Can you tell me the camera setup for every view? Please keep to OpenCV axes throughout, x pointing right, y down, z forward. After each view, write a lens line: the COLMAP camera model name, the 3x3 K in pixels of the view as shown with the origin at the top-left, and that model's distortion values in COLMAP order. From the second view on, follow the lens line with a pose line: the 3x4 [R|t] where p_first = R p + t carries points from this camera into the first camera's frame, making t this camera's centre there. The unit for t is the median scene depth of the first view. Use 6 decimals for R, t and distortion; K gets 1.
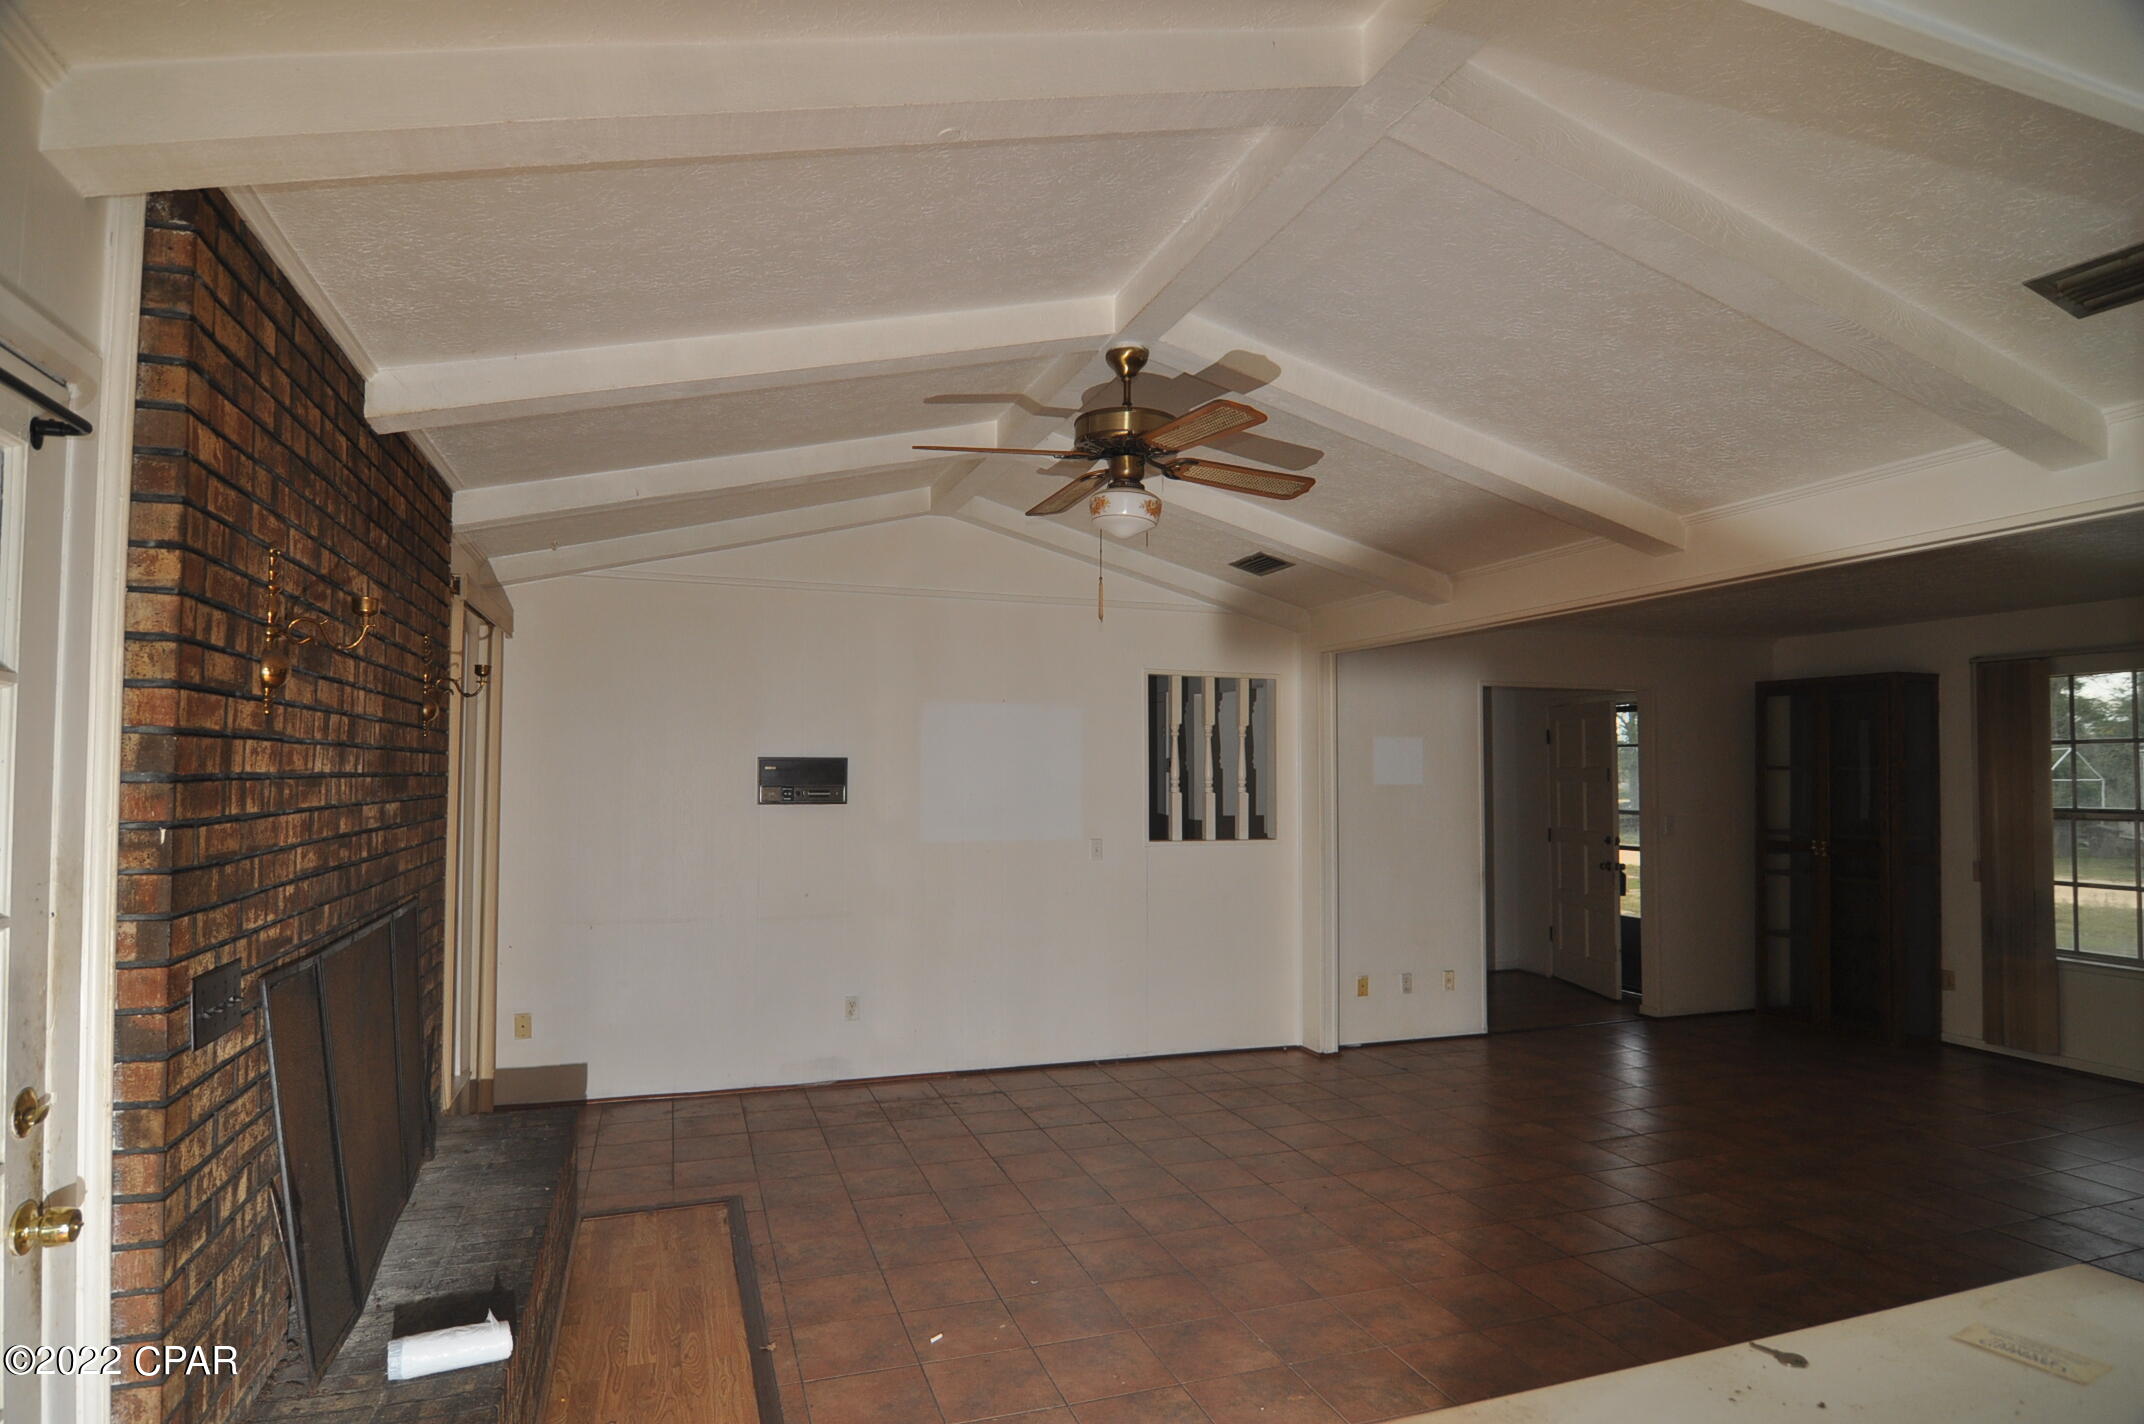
lens RADIAL K [[1159.2, 0, 1070.9], [0, 1159.2, 729.3], [0, 0, 1]] dist [-0.013537, -0.001755]
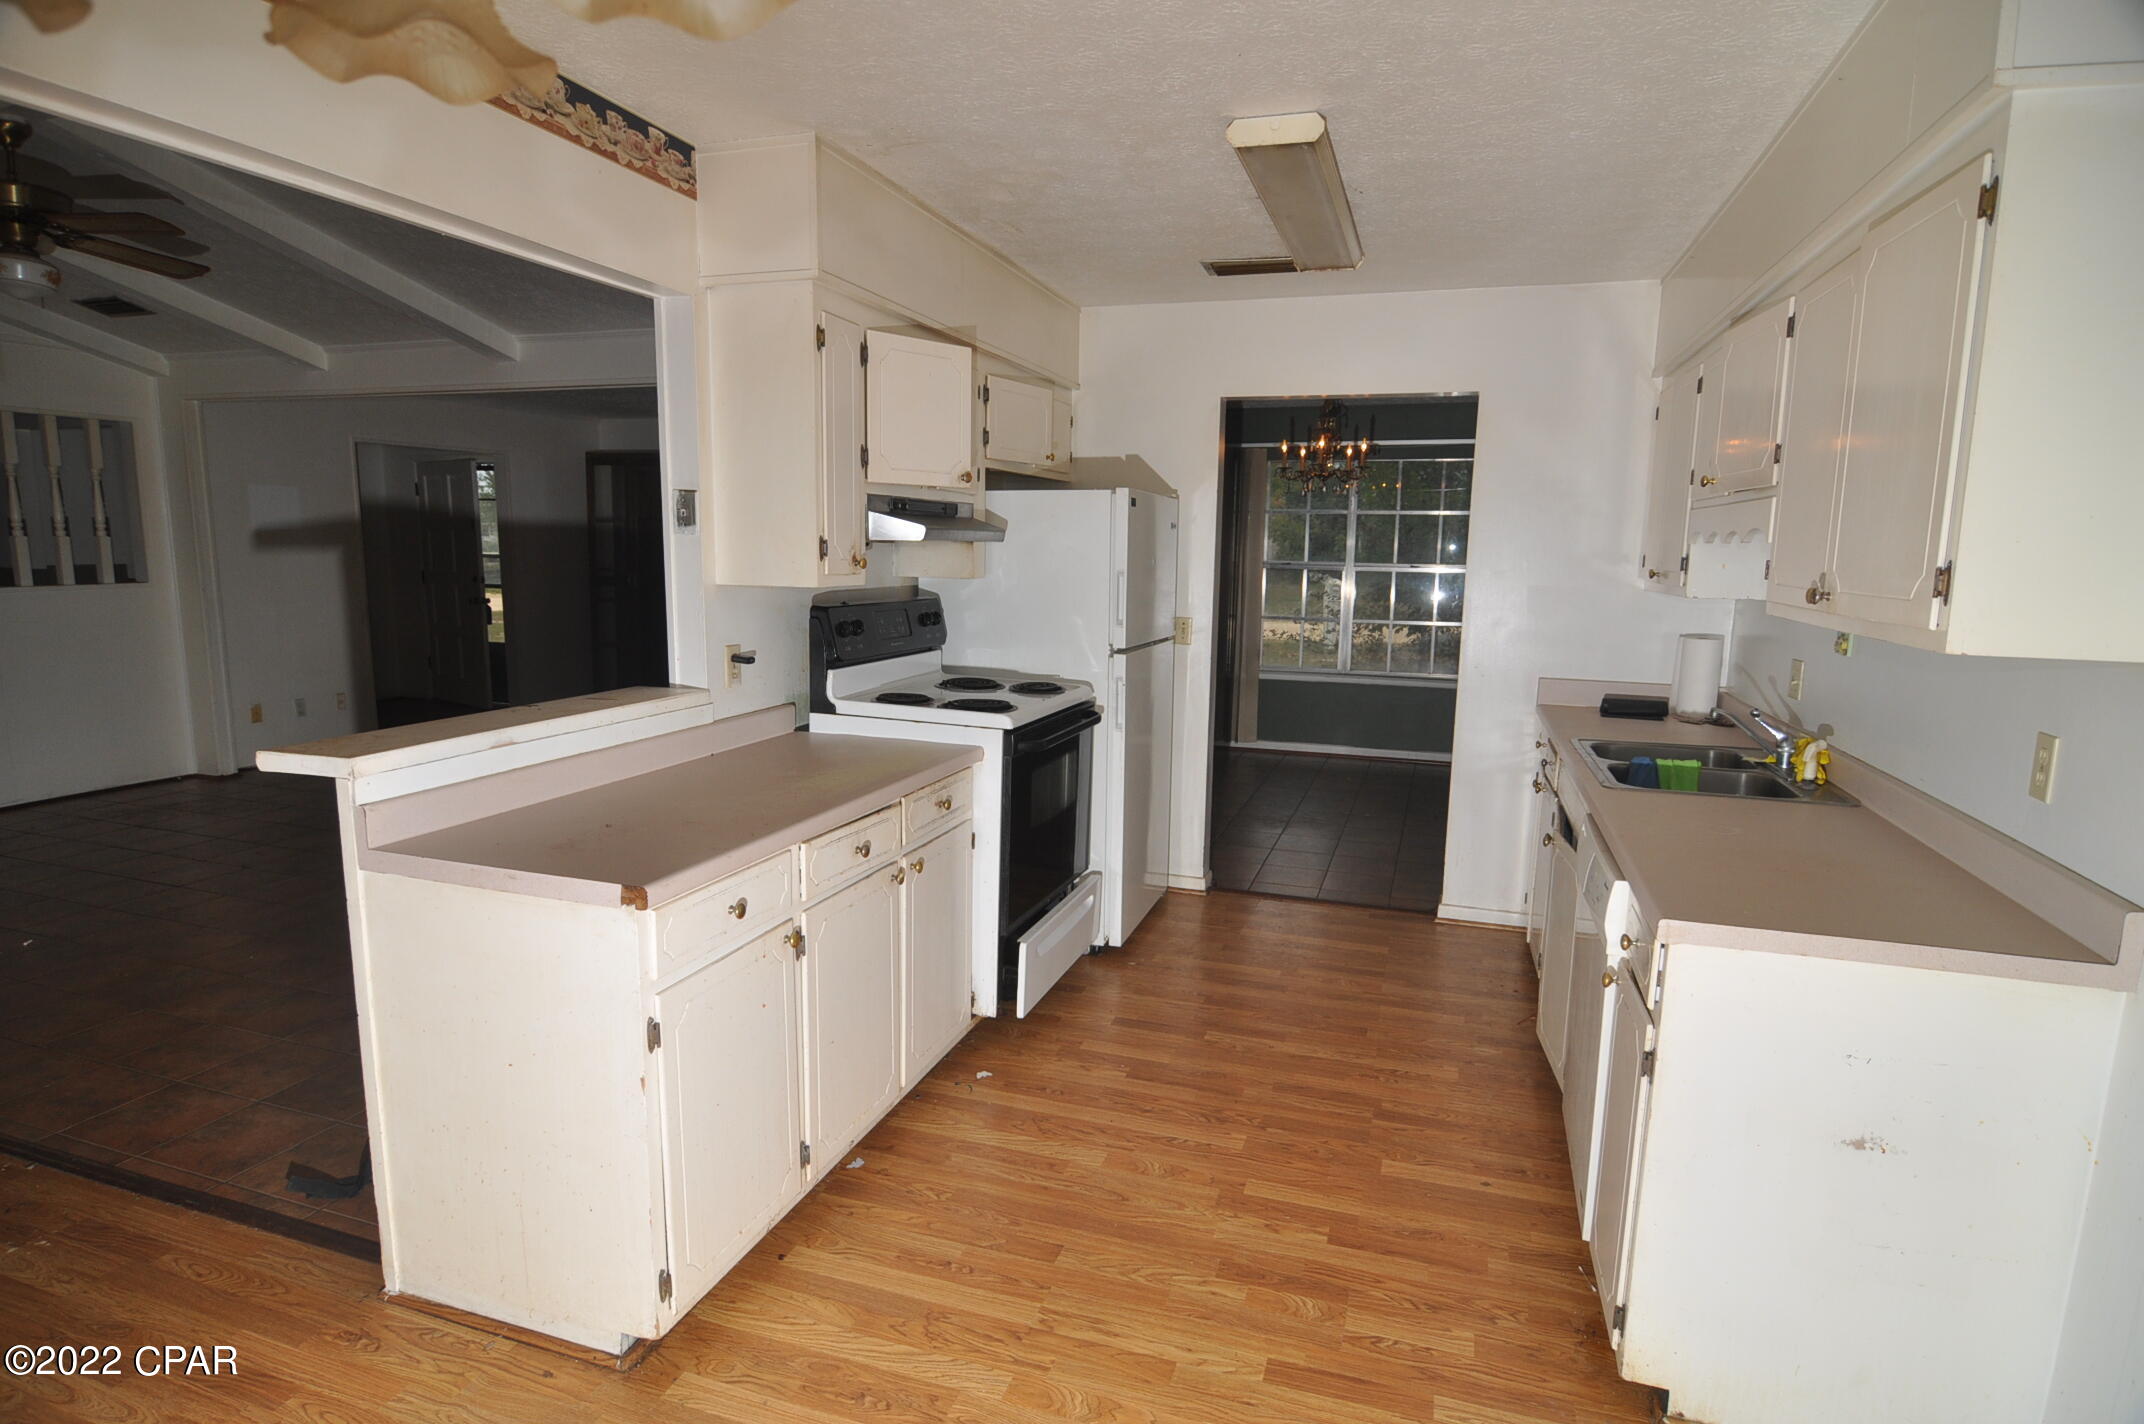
lens RADIAL K [[1140.5, 0, 1069.4], [0, 1140.5, 726.8], [0, 0, 1]] dist [-0.005716, -0.006616]
pose [[0.611905, -0.125286, 0.780946, -0.134288], [-0.040554, 0.981106, 0.189173, -0.003897], [-0.789891, -0.147427, 0.595263, -0.289524]]
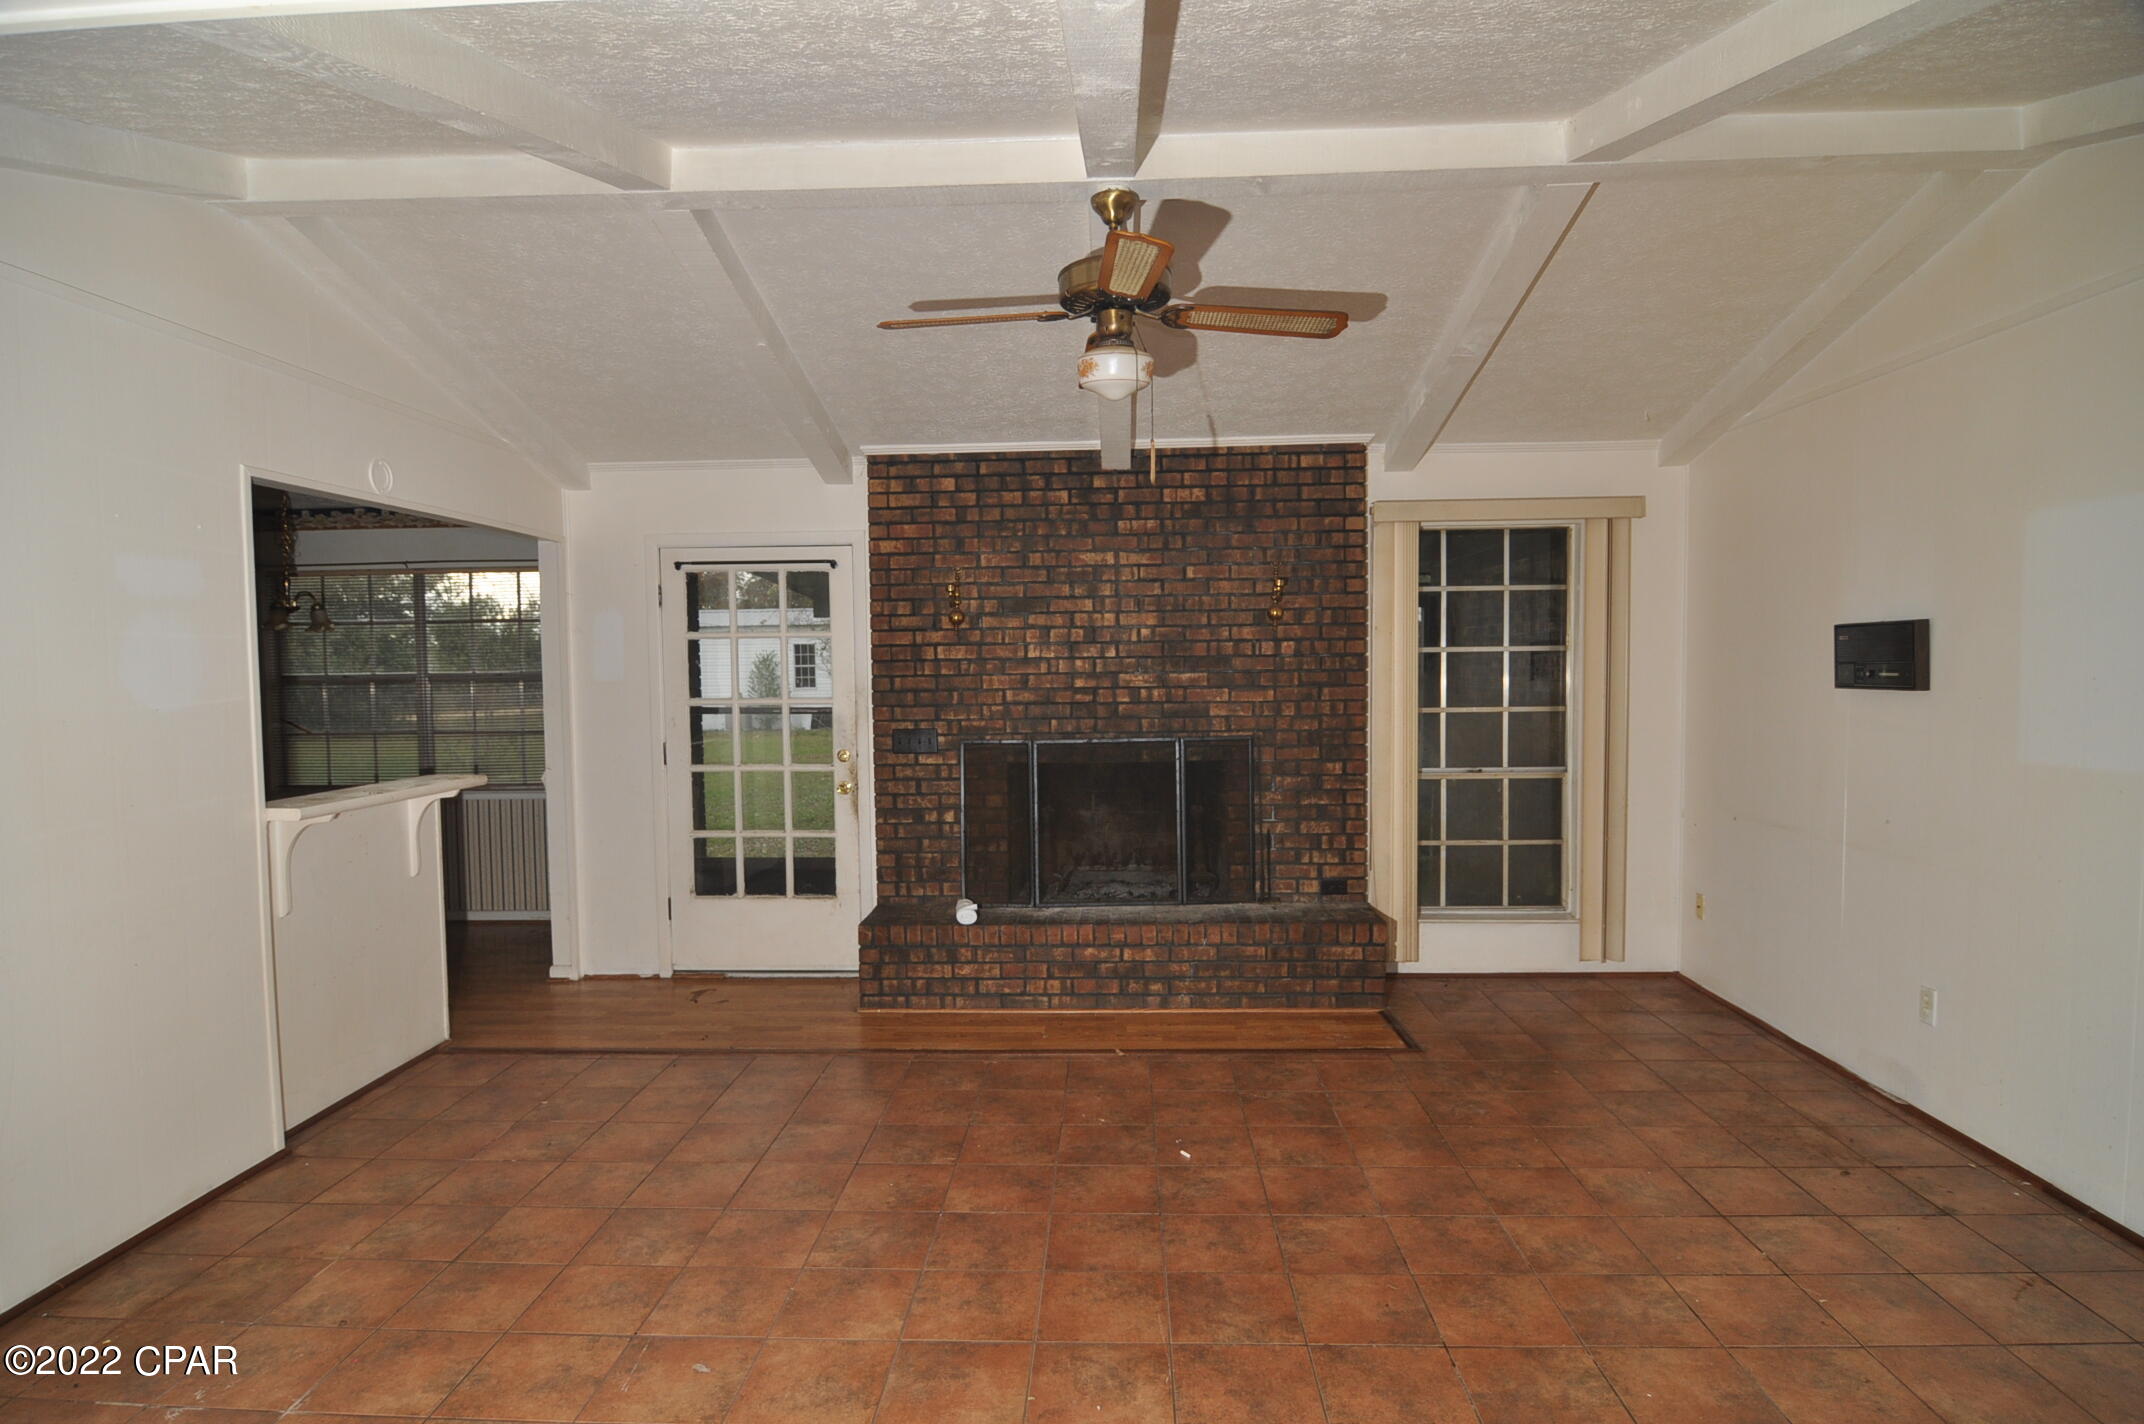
lens RADIAL K [[1159.2, 0, 1070.9], [0, 1159.2, 729.3], [0, 0, 1]] dist [-0.013537, -0.001755]
pose [[-0.371114, 0.052177, -0.927120, 0.541415], [0.044941, 0.998259, 0.038191, 0.037427], [0.927499, -0.027492, -0.372813, 0.748601]]
